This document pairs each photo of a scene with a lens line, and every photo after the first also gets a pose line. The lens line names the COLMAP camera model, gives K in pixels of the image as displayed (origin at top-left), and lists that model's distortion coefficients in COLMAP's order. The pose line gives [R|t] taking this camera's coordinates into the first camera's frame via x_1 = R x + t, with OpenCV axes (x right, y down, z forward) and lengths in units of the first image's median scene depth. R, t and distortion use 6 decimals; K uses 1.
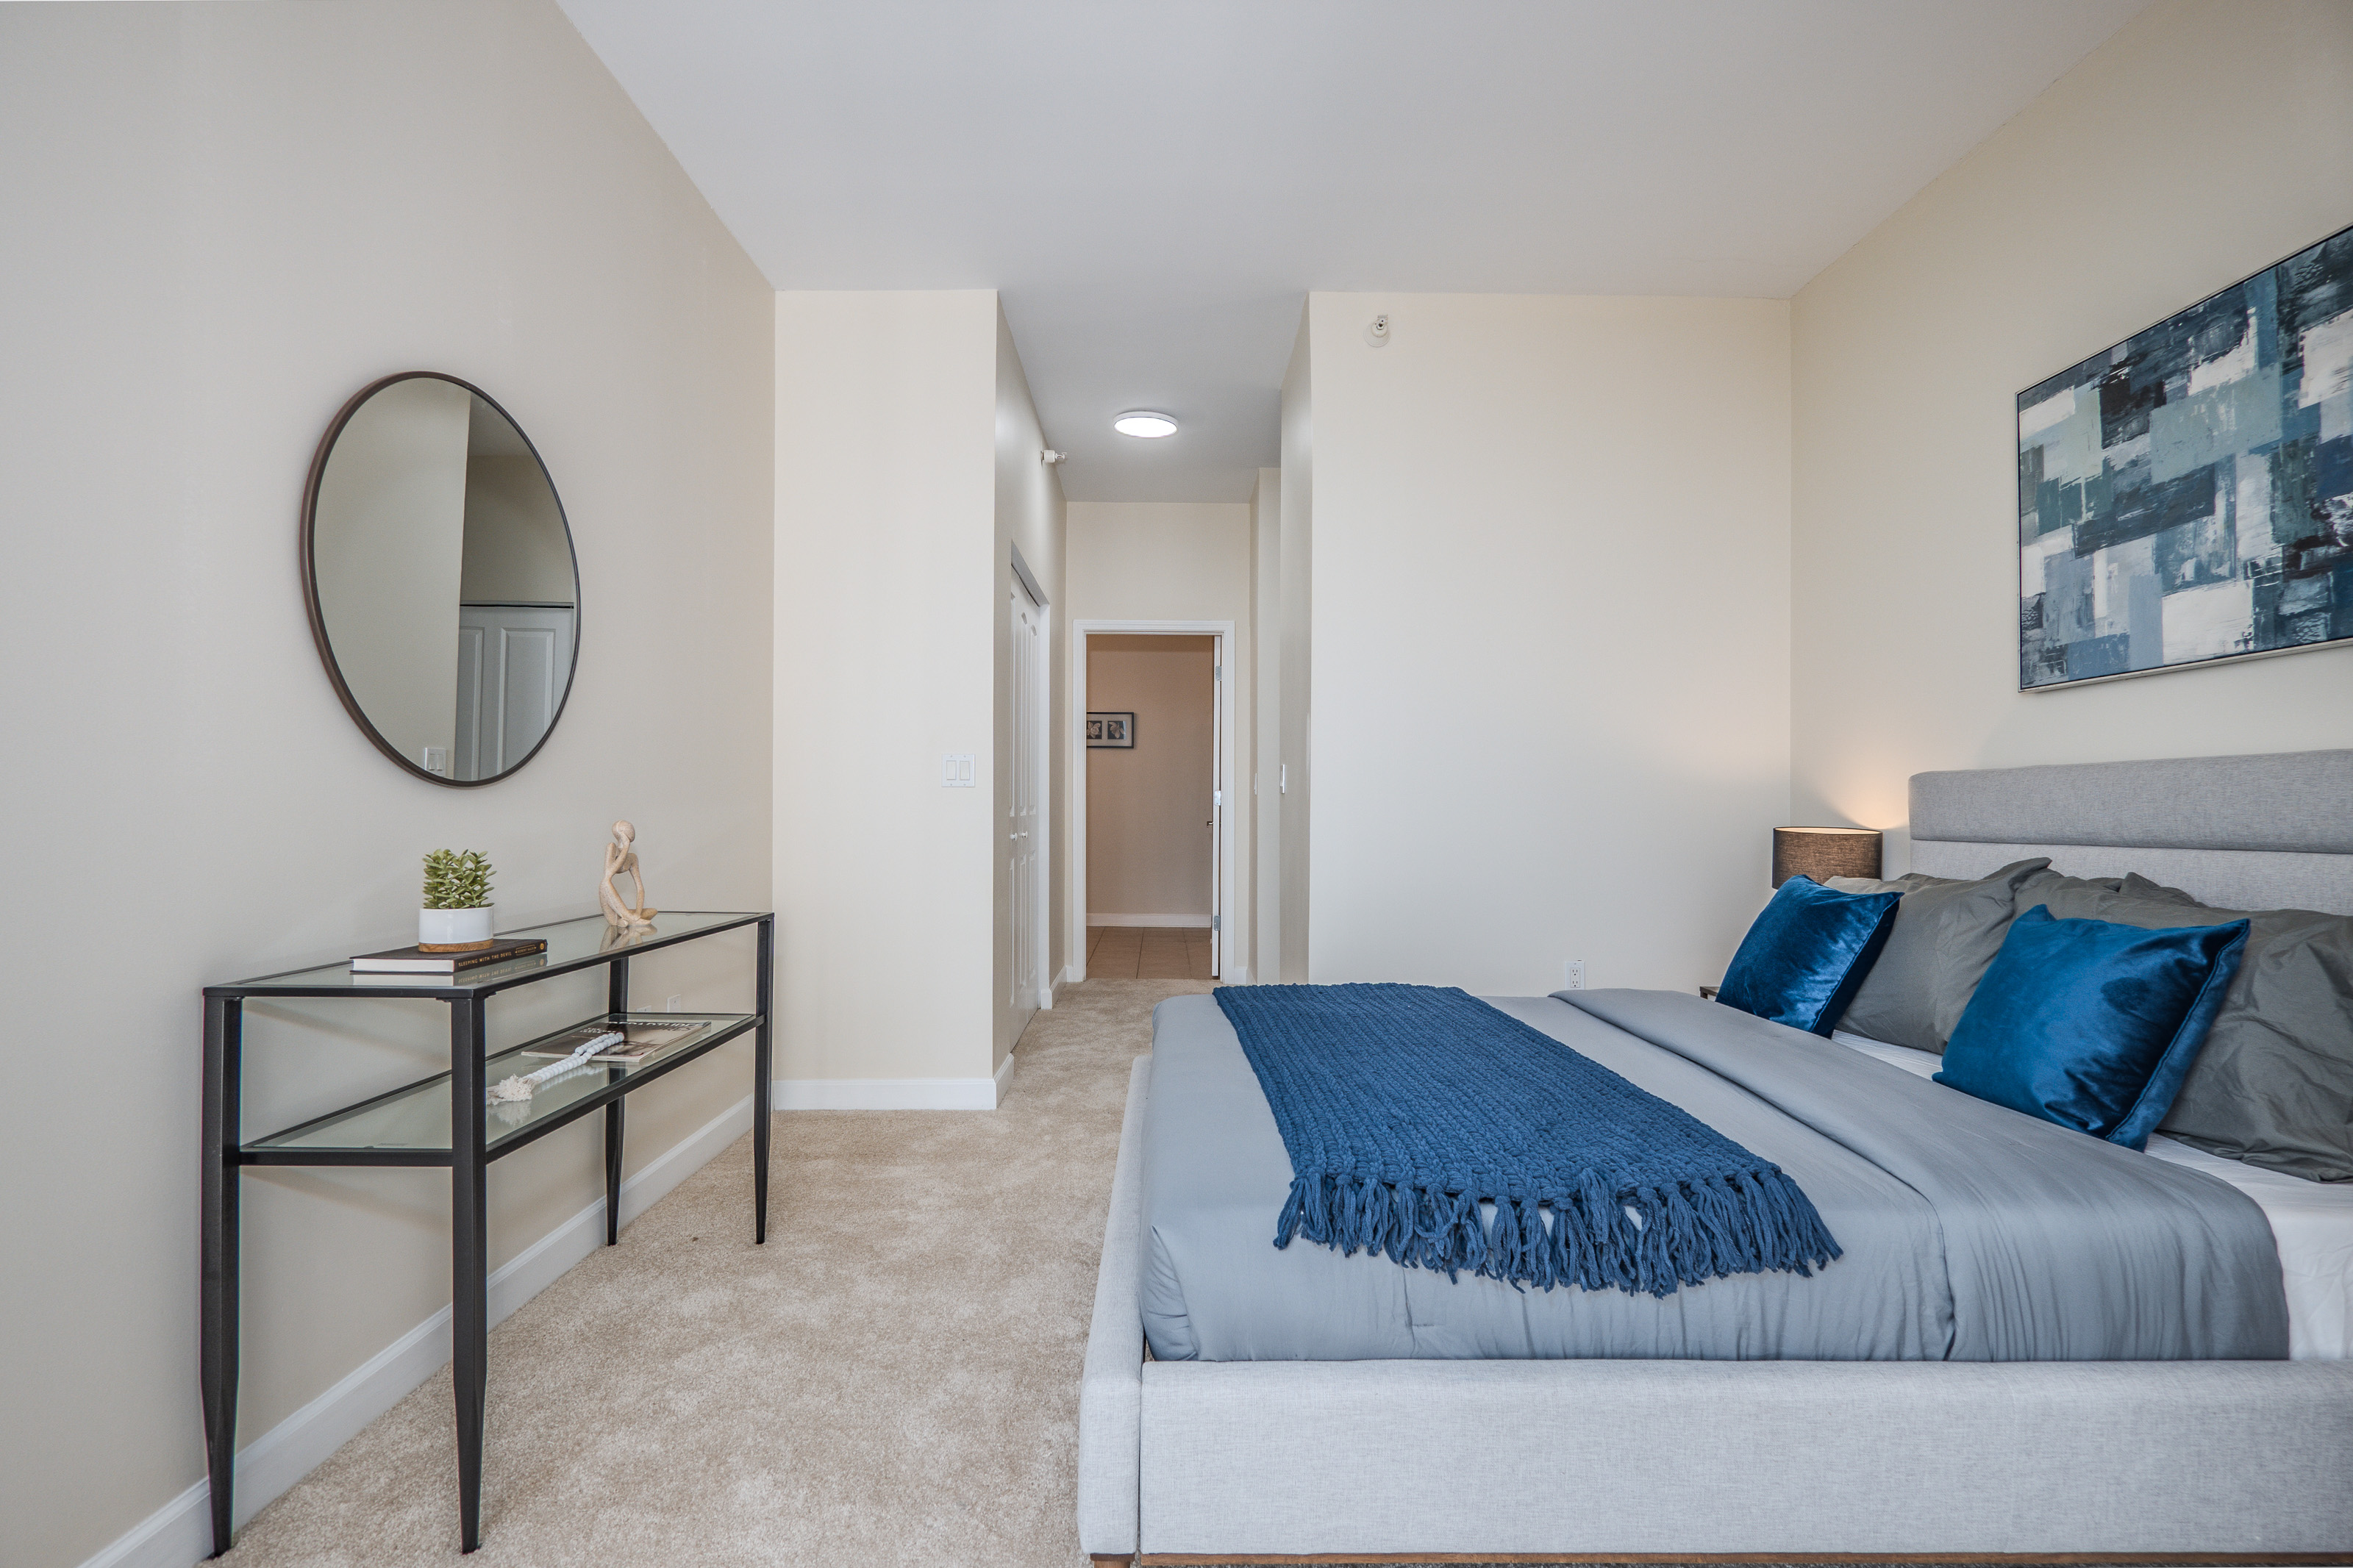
lens RADIAL K [[1101.4, 0, 1169.7], [0, 1101.4, 784.2], [0, 0, 1]] dist [0.000818, 0.001669]
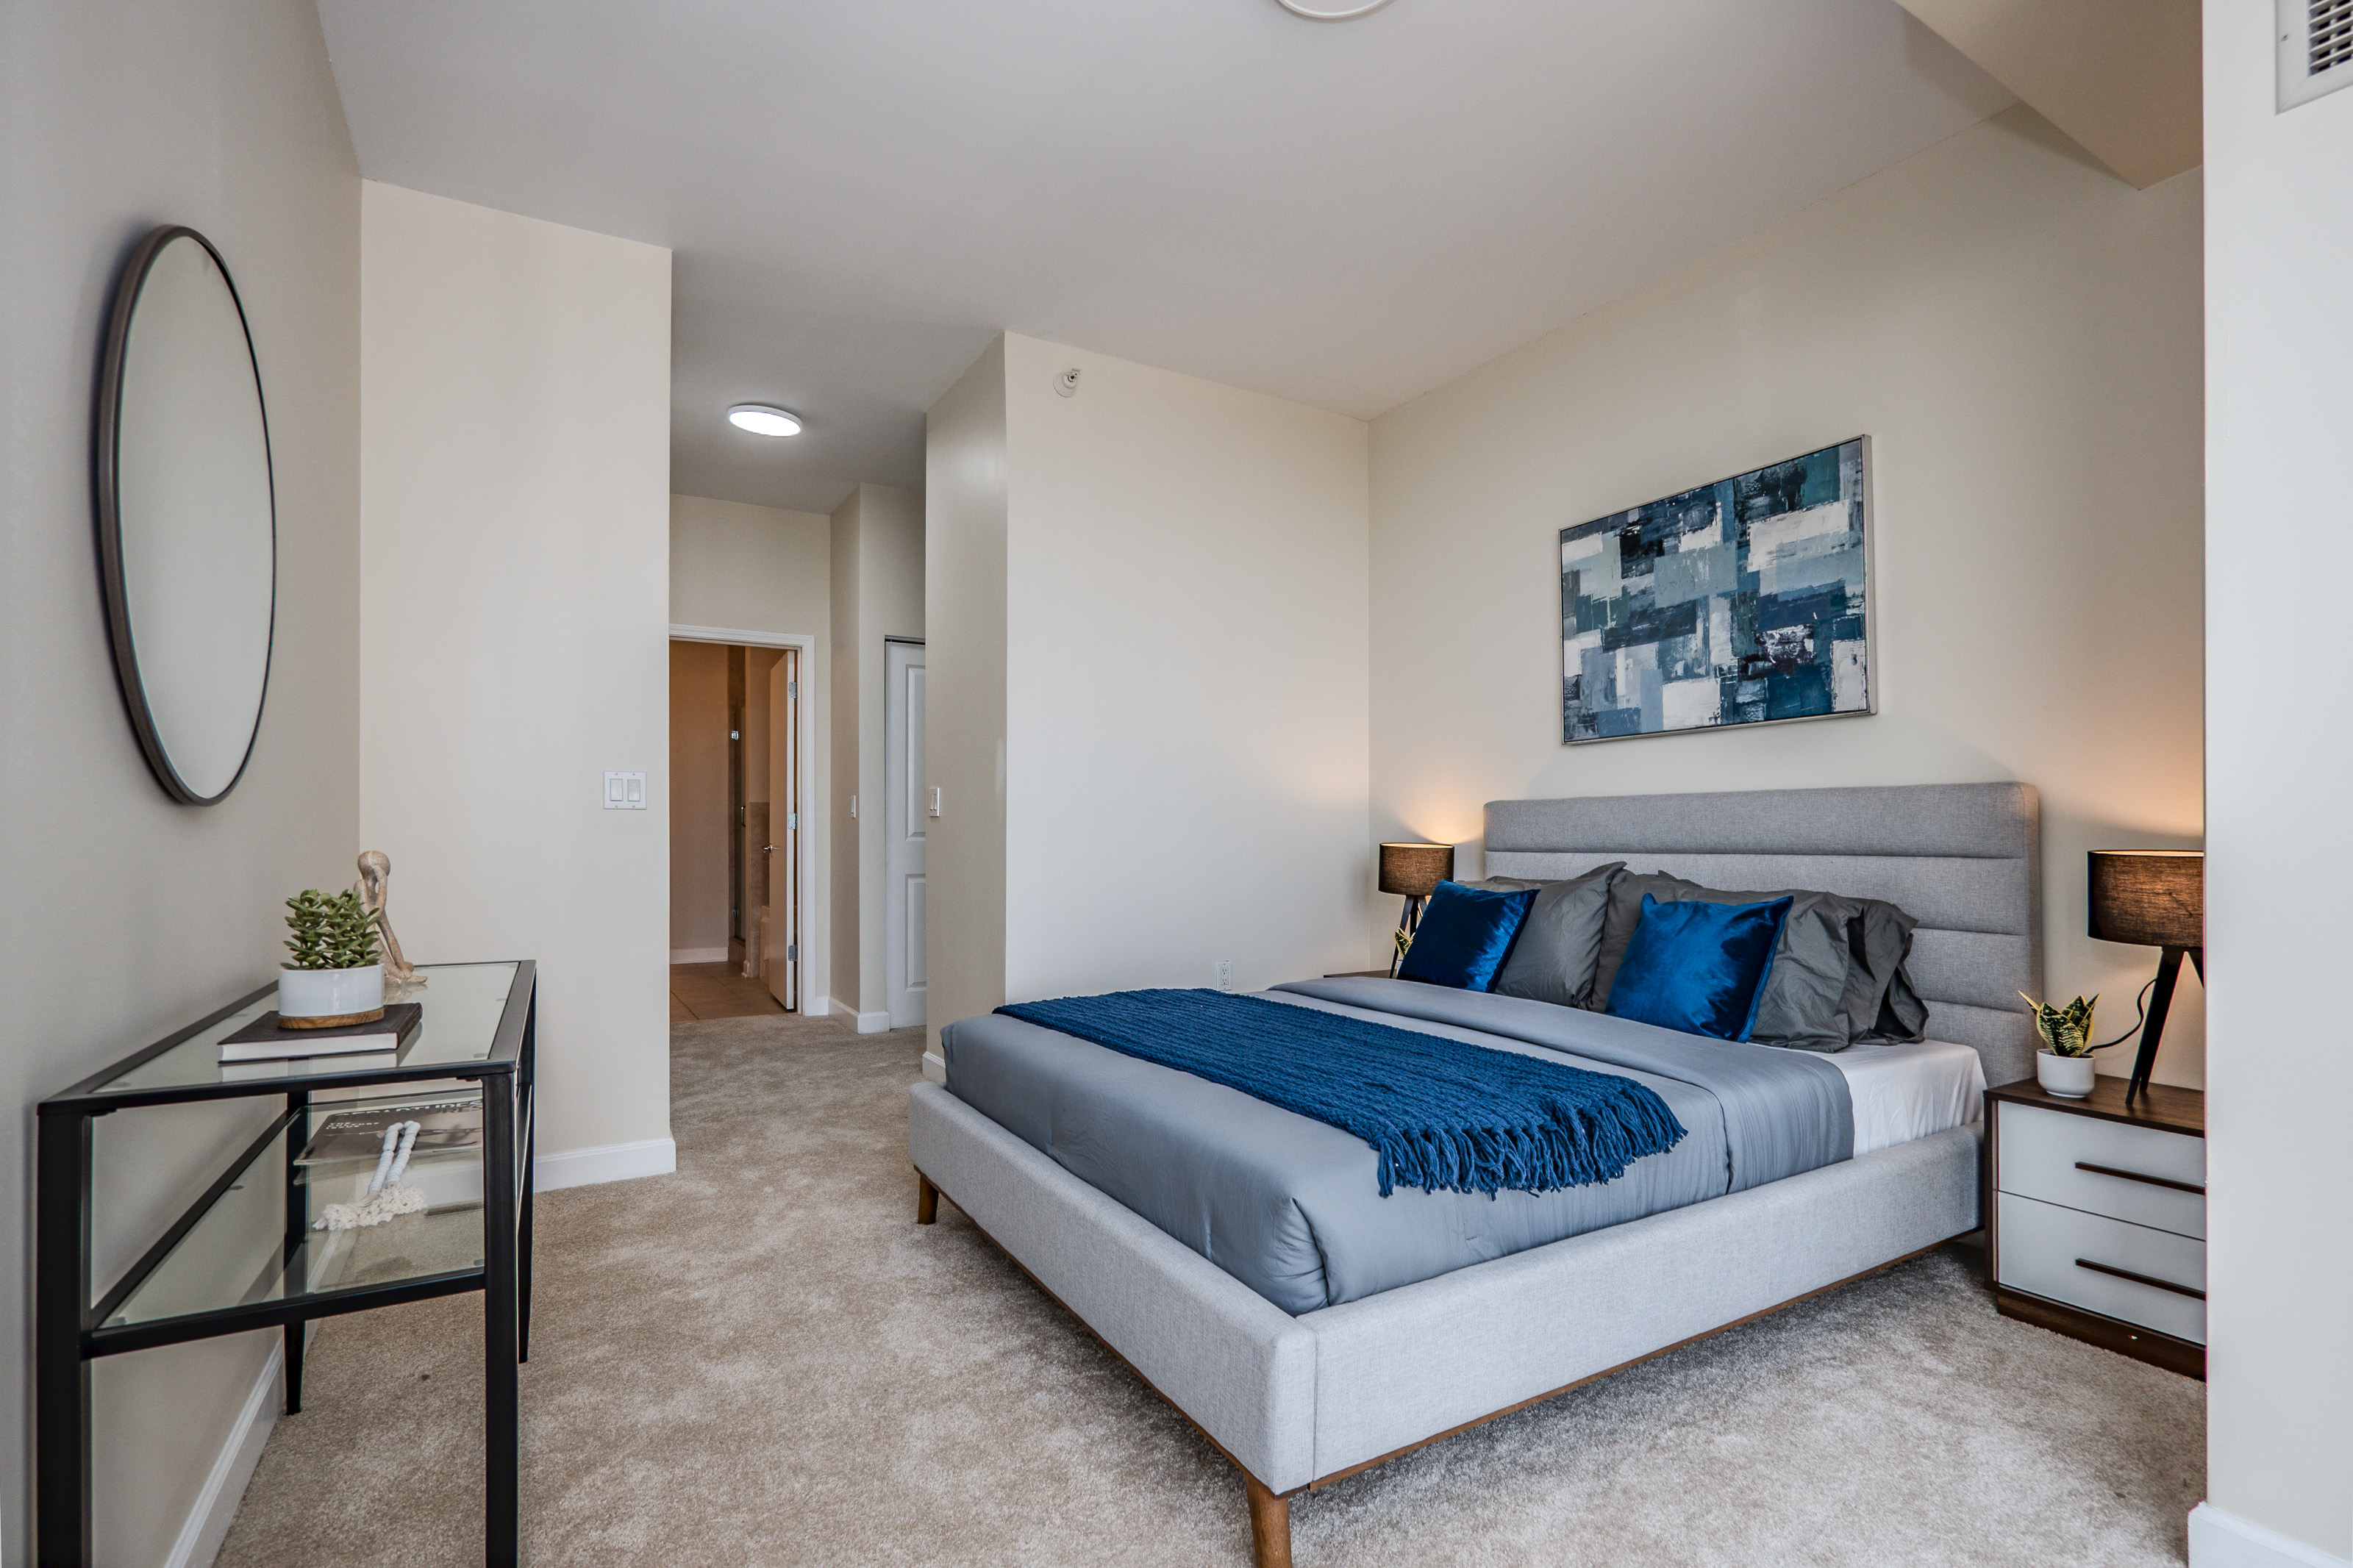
lens RADIAL K [[1101.4, 0, 1168.3], [0, 1101.4, 804.9], [0, 0, 1]] dist [0.000818, 0.001669]
pose [[0.865390, 0.006180, 0.501060, -0.429803], [-0.005060, 0.999981, -0.003594, 0.000881], [-0.501073, 0.000575, 0.865405, 0.050782]]
